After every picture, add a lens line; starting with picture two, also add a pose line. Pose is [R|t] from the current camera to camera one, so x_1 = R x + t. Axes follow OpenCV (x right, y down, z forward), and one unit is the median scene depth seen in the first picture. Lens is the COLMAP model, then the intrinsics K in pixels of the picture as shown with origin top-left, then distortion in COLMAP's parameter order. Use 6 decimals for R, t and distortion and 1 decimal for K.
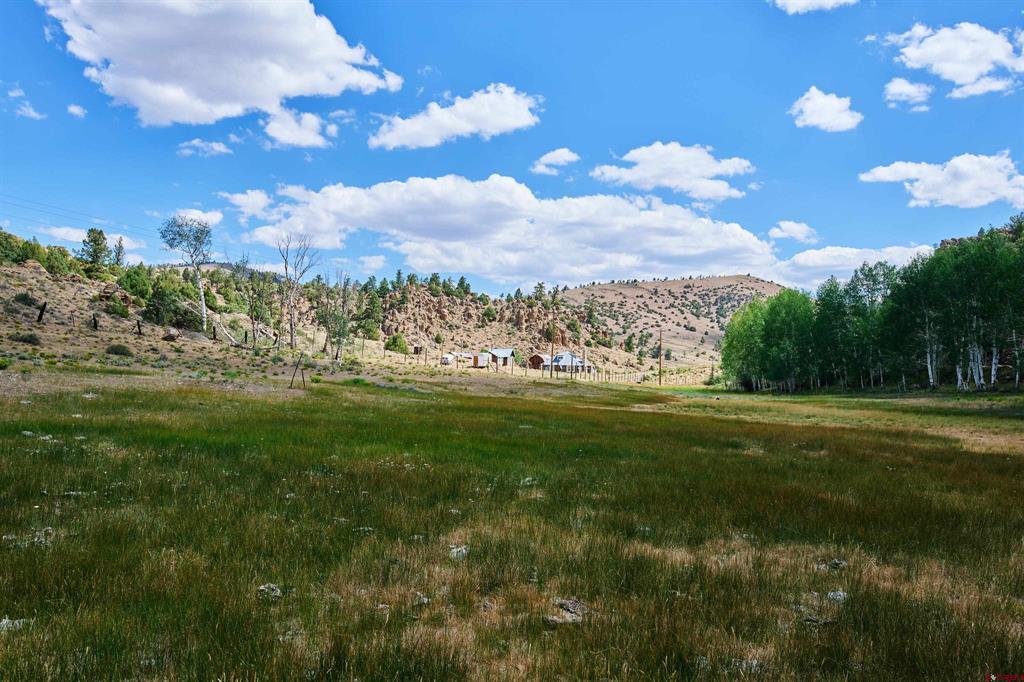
lens RADIAL K [[878.8, 0, 511.8], [0, 878.8, 339.7], [0, 0, 1]] dist [-0.006340, -0.000369]
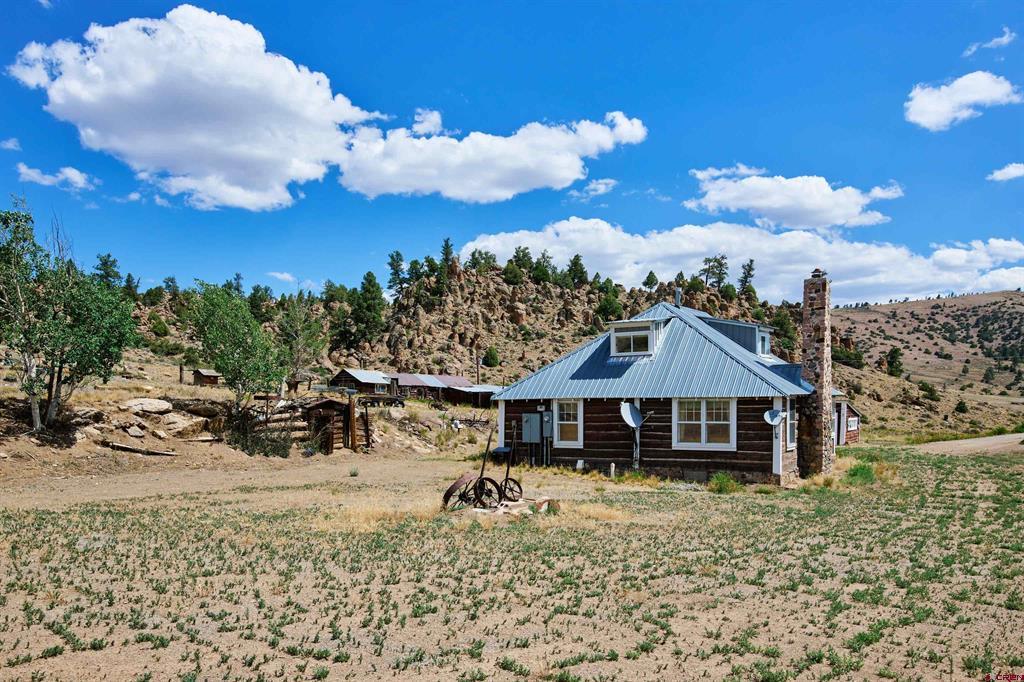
lens RADIAL K [[807.5, 0, 499.7], [0, 807.5, 435.0], [0, 0, 1]] dist [0.023444, 0.004001]
pose [[0.962411, -0.012874, -0.271291, 0.014099], [0.029165, 0.997999, 0.056106, 0.005445], [0.270026, -0.061910, 0.960861, 0.177190]]
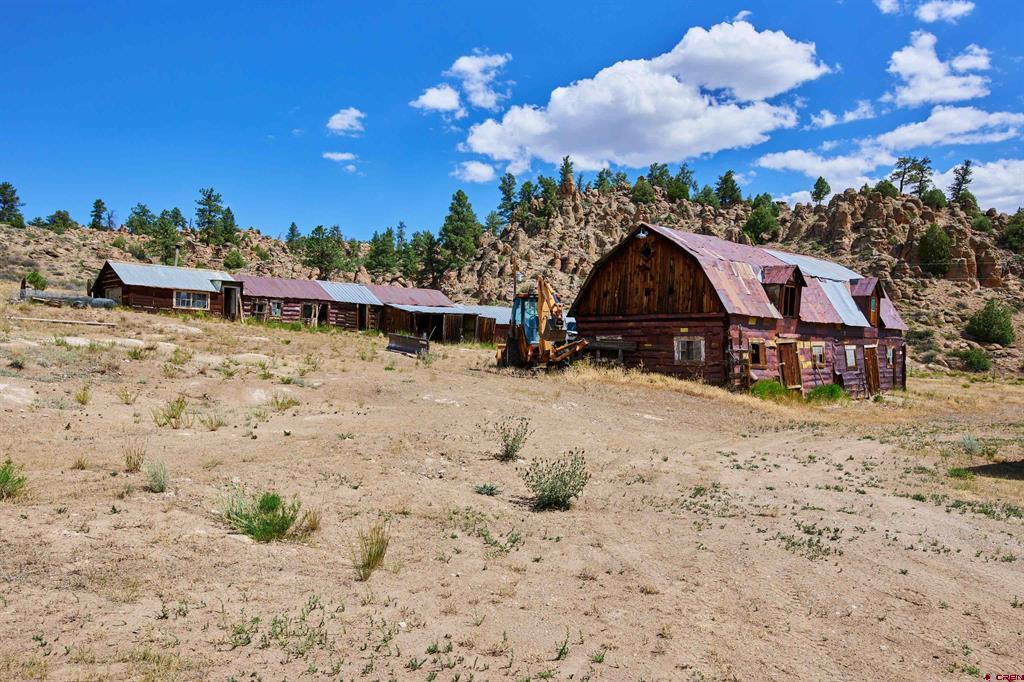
lens RADIAL K [[718.4, 0, 496.6], [0, 718.4, 340.7], [0, 0, 1]] dist [0.059423, -0.011583]
pose [[0.860191, -0.023917, -0.509412, 0.013607], [0.026883, 0.999637, -0.001538, 0.007301], [0.509264, -0.012371, 0.860522, 0.220724]]
